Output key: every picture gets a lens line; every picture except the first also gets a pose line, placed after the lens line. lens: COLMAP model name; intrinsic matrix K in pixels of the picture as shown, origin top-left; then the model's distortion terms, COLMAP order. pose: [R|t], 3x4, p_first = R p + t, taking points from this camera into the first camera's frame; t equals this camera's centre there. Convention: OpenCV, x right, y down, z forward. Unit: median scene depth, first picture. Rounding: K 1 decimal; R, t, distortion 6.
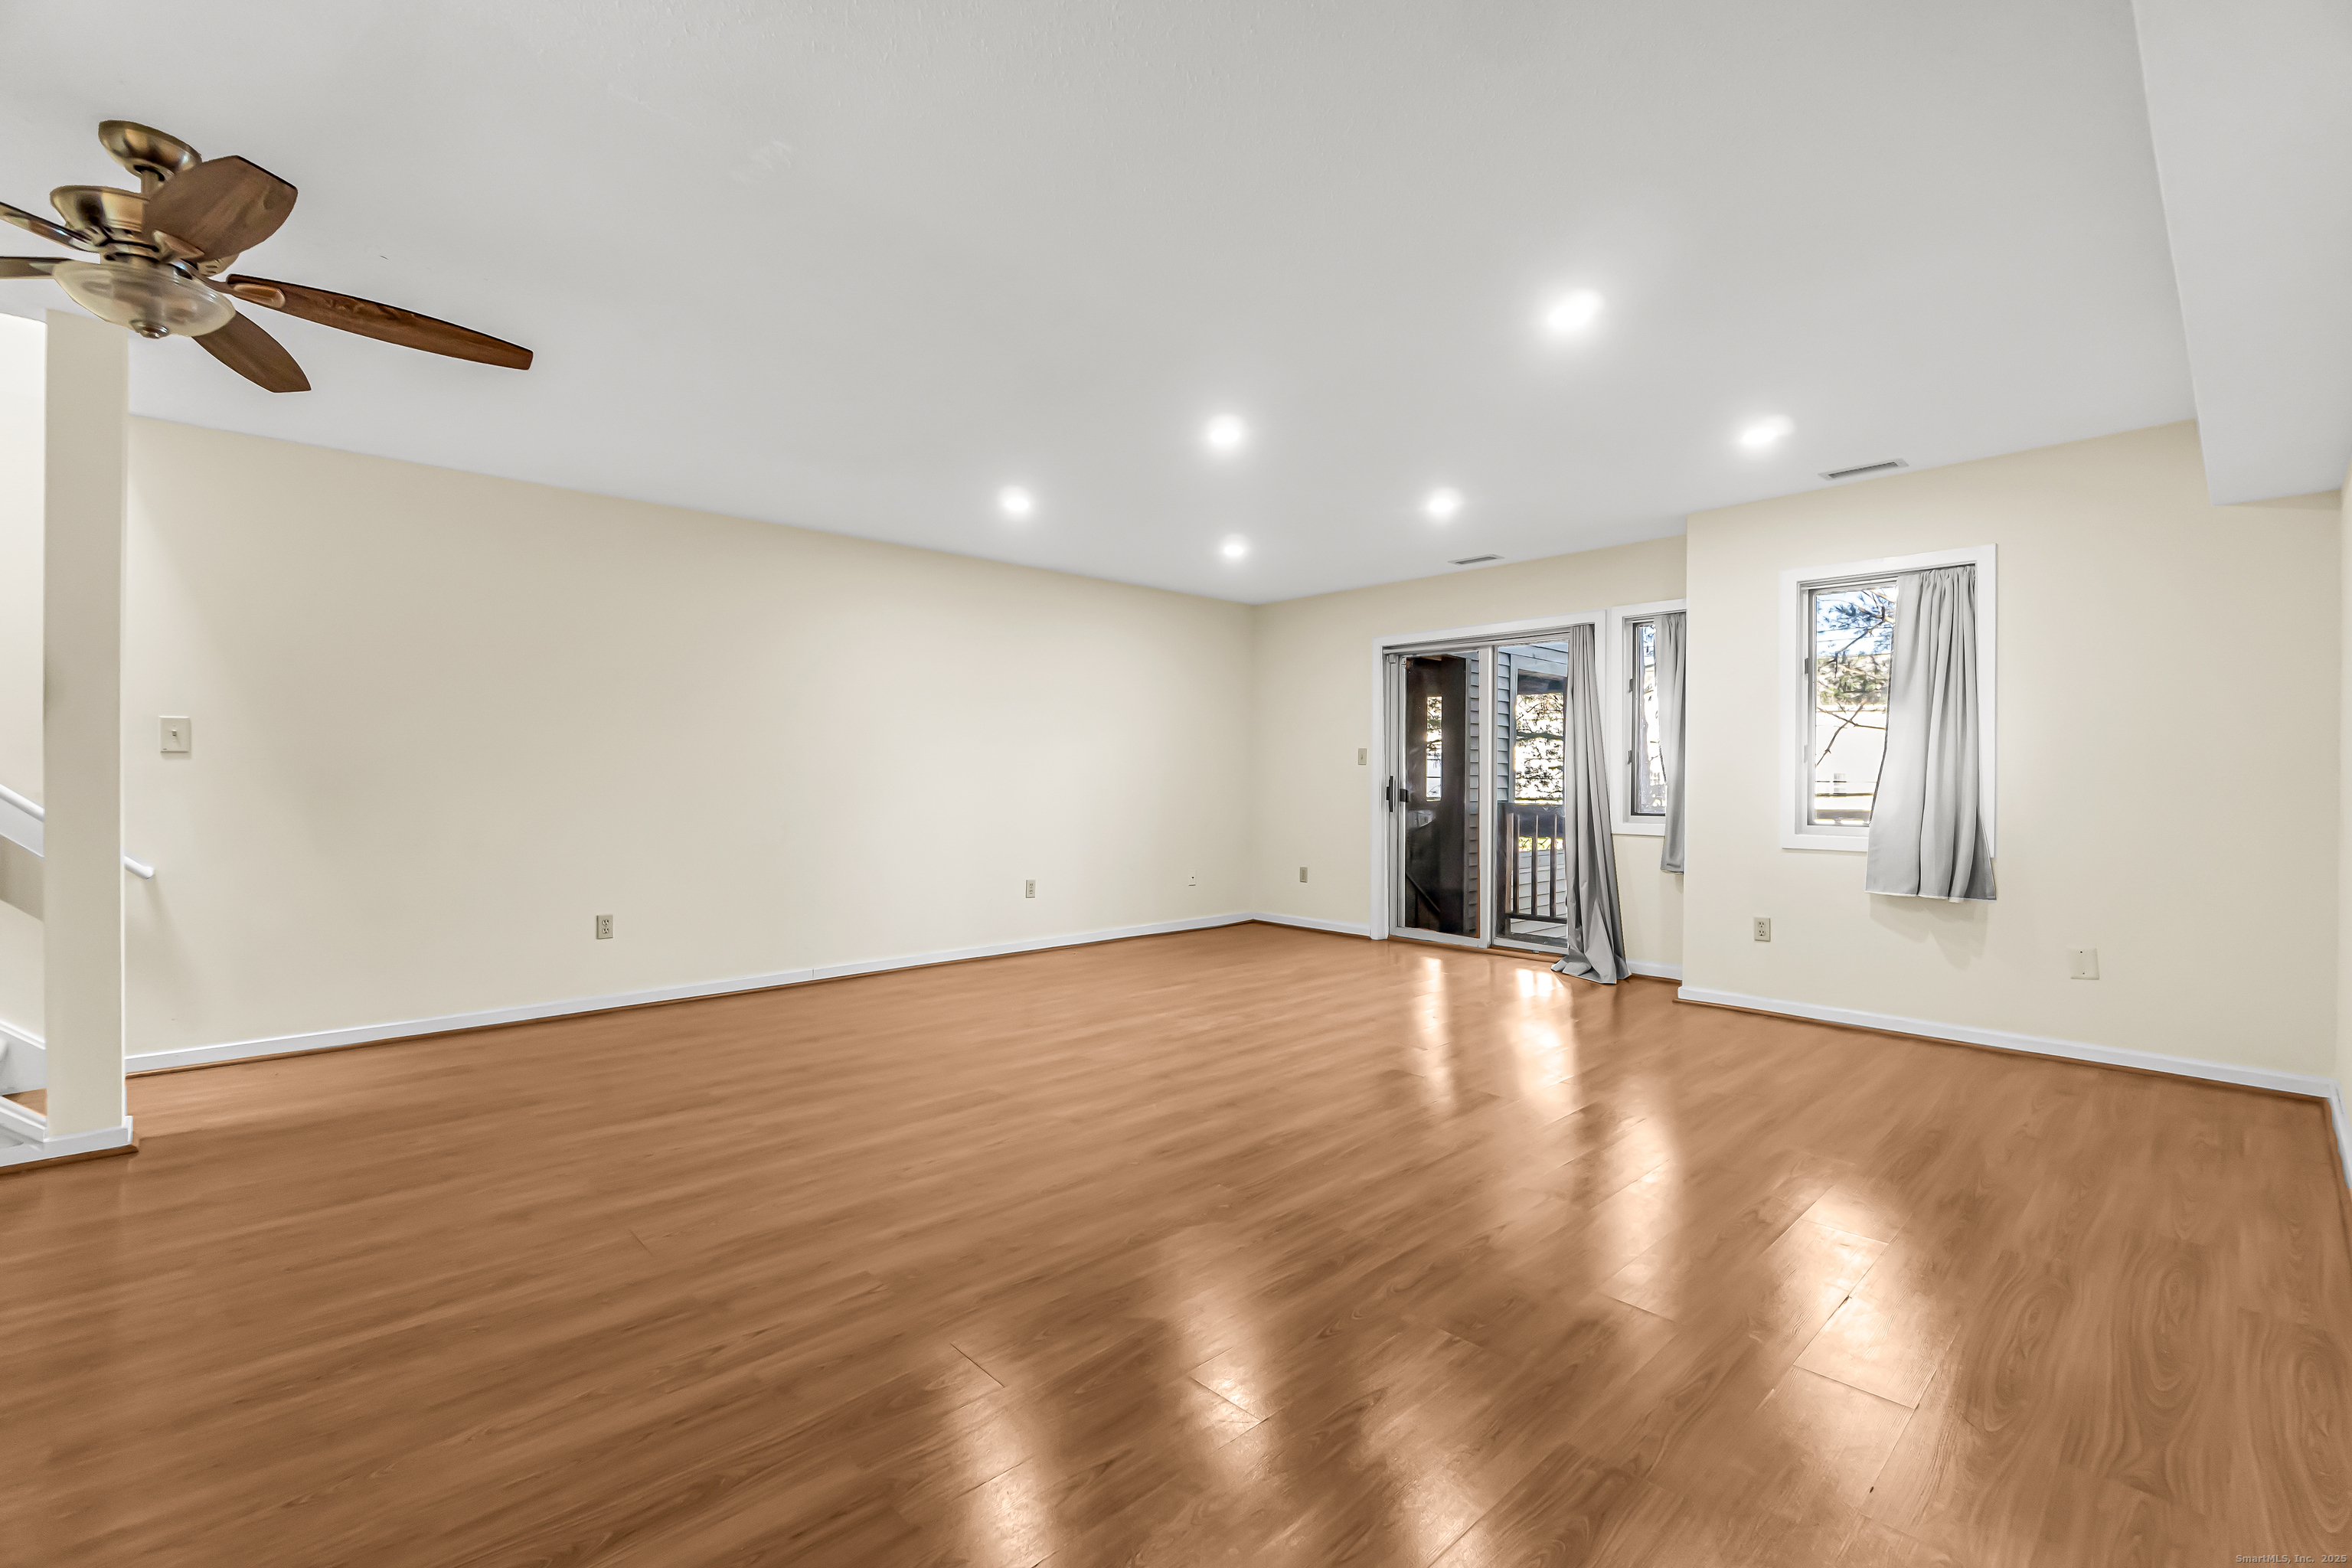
lens RADIAL K [[1016.4, 0, 1149.0], [0, 1016.4, 777.1], [0, 0, 1]] dist [-0.000796, -0.000139]
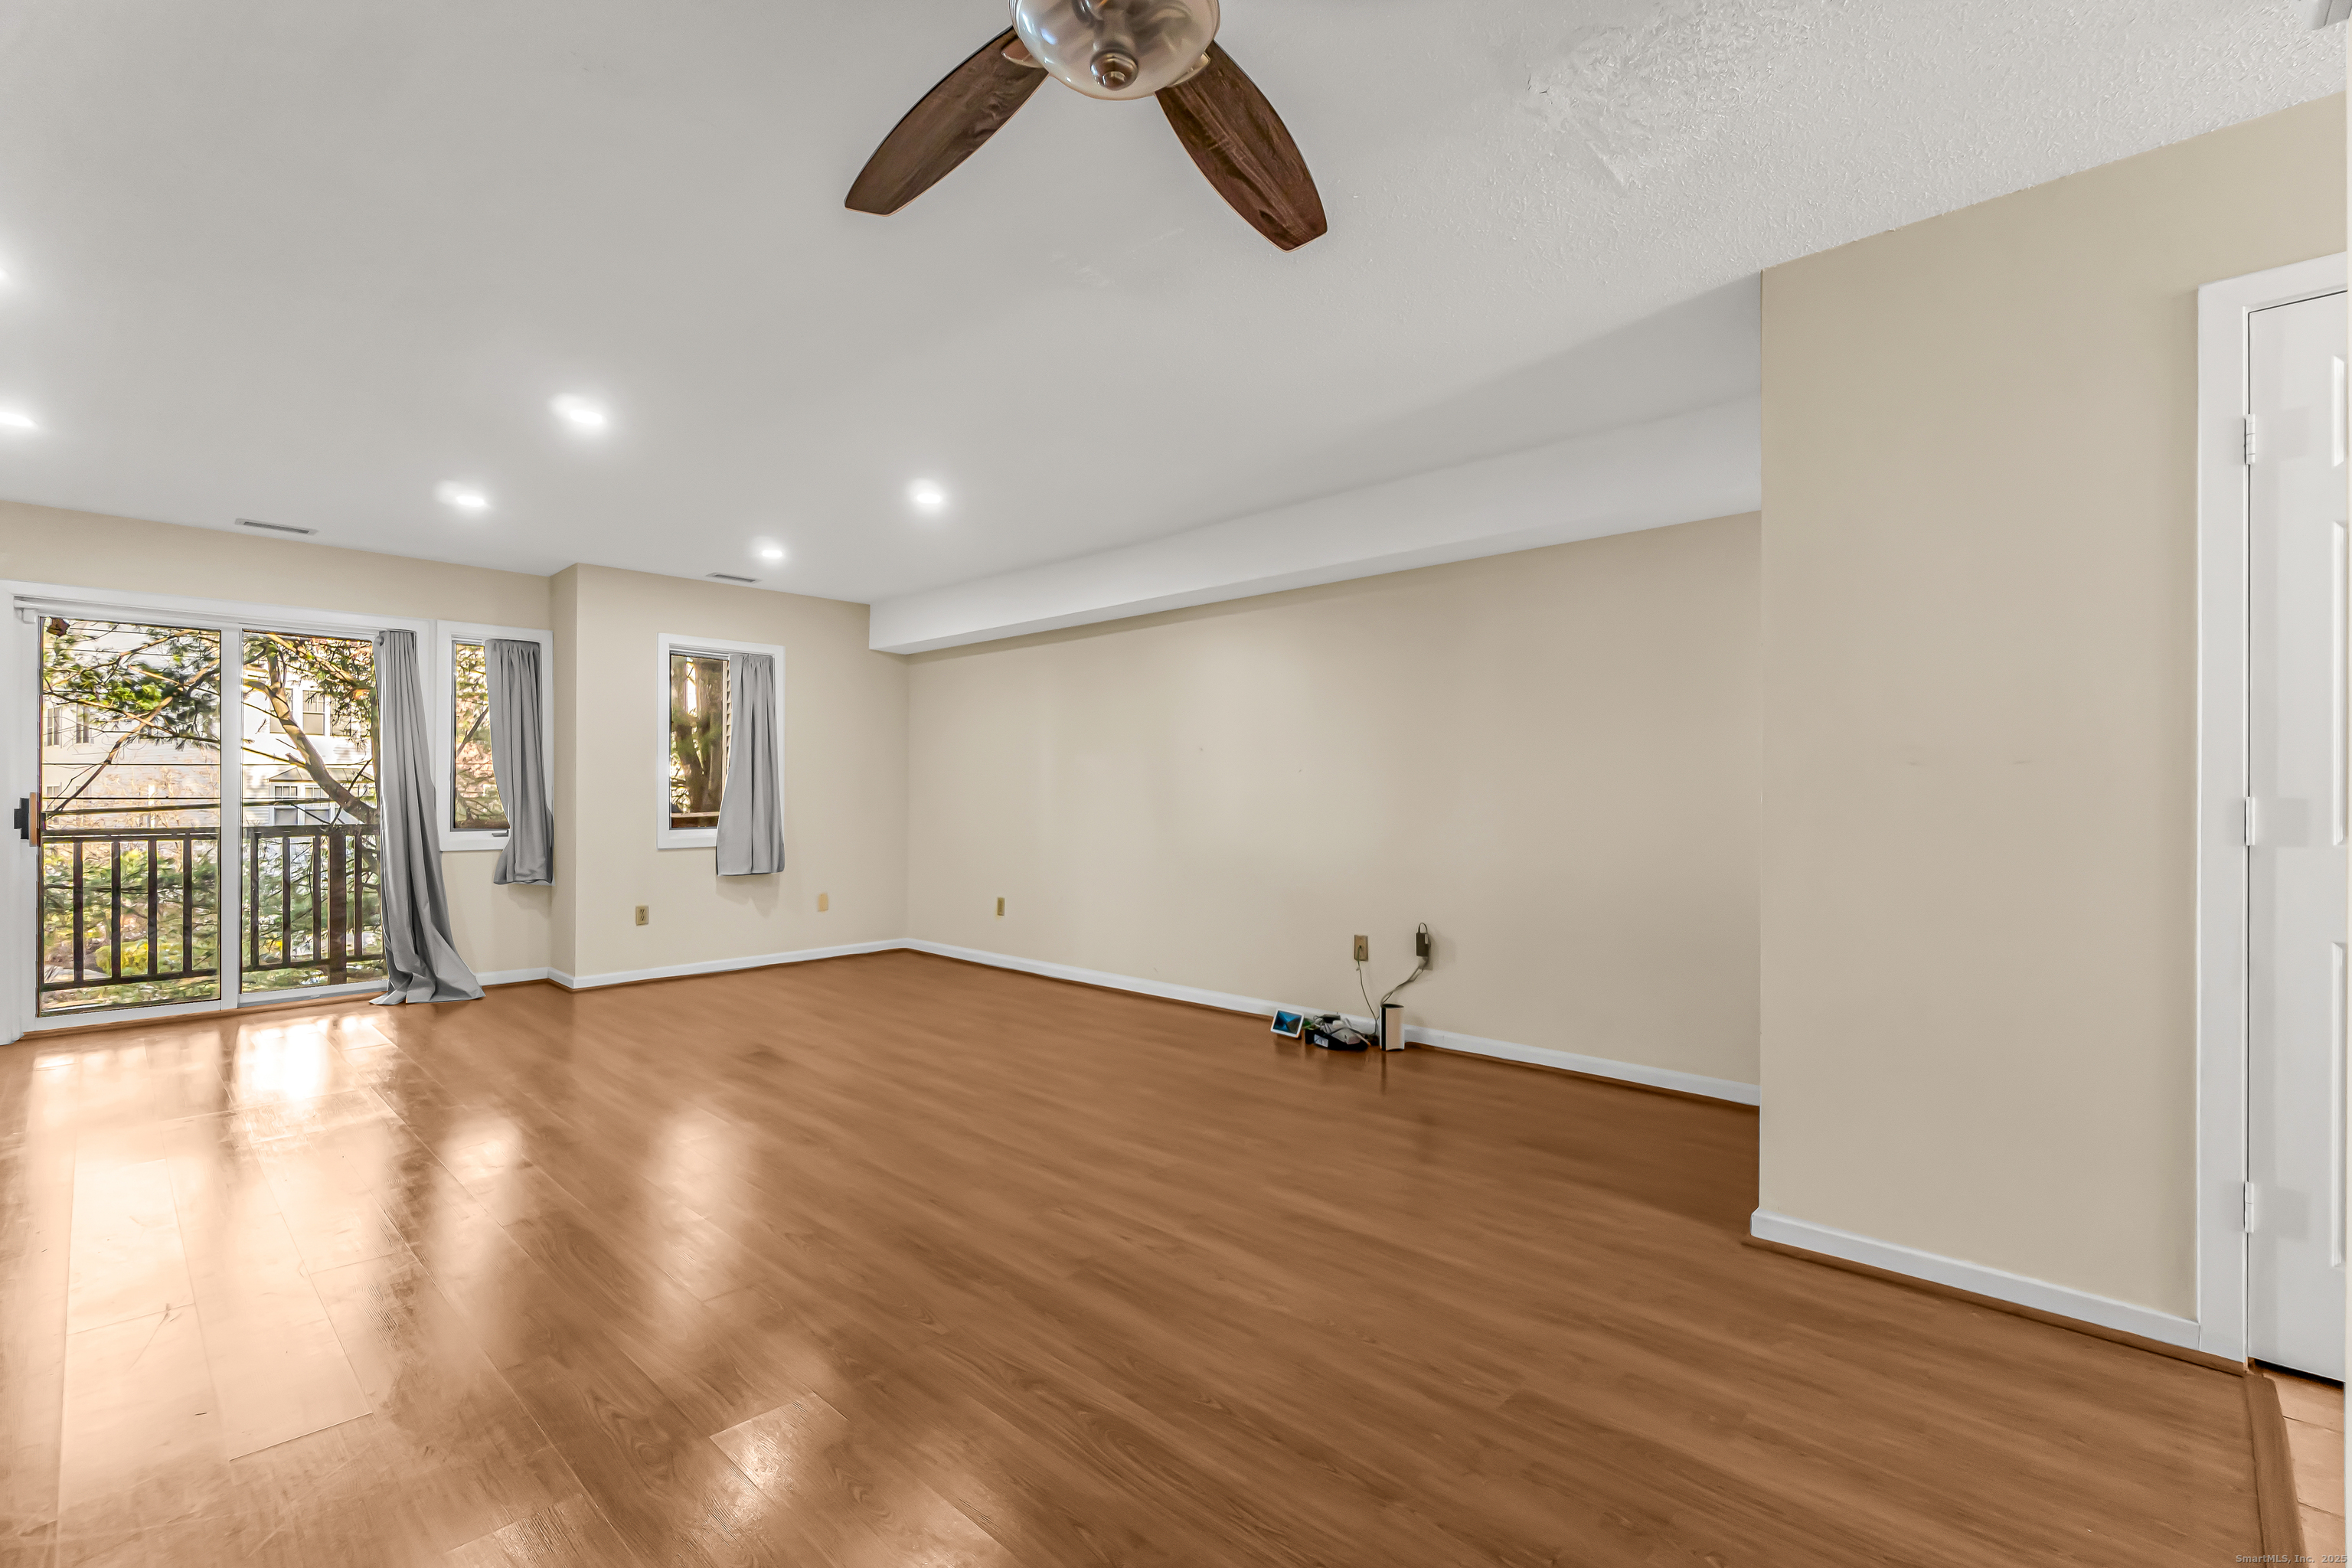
lens RADIAL K [[1019.7, 0, 1164.9], [0, 1019.7, 784.4], [0, 0, 1]] dist [-0.000725, -0.000130]
pose [[-0.068132, 0.003612, 0.997670, -1.467116], [0.001752, 0.999992, -0.003501, -0.014722], [-0.997675, 0.001509, -0.068138, 0.915897]]
